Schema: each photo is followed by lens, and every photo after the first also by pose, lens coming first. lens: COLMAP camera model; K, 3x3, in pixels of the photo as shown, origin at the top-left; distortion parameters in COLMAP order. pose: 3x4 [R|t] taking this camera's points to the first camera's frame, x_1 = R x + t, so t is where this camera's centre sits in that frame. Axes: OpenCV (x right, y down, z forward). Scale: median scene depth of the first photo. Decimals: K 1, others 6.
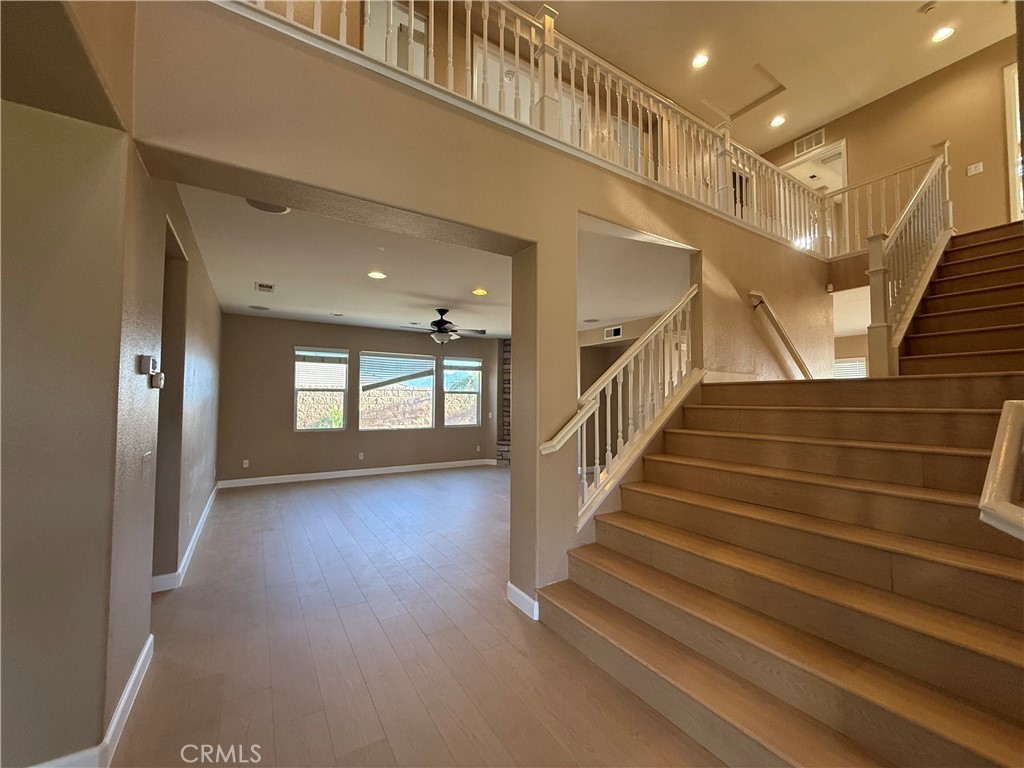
lens RADIAL K [[407.3, 0, 509.6], [0, 407.3, 384.4], [0, 0, 1]] dist [-0.001202, 0.000231]
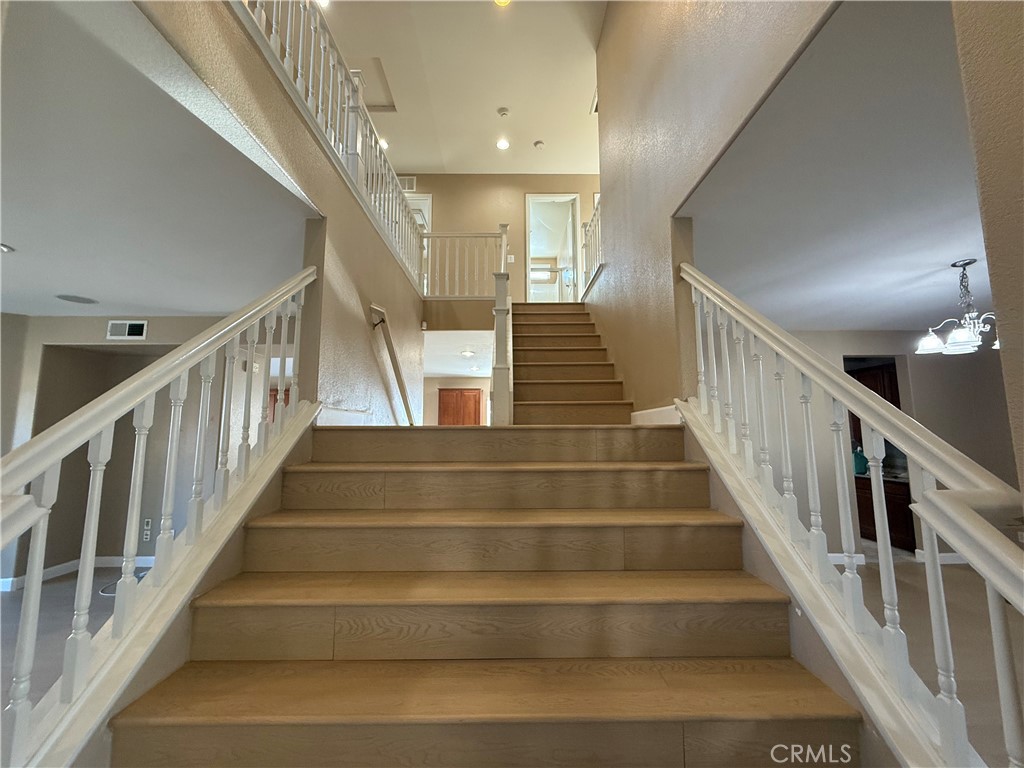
lens RADIAL K [[407.3, 0, 509.6], [0, 407.3, 384.4], [0, 0, 1]] dist [-0.001202, 0.000231]
pose [[0.527255, 0.089801, 0.844948, 0.059347], [-0.026861, 0.995664, -0.089057, -0.010527], [-0.849282, 0.024259, 0.527381, 0.238413]]
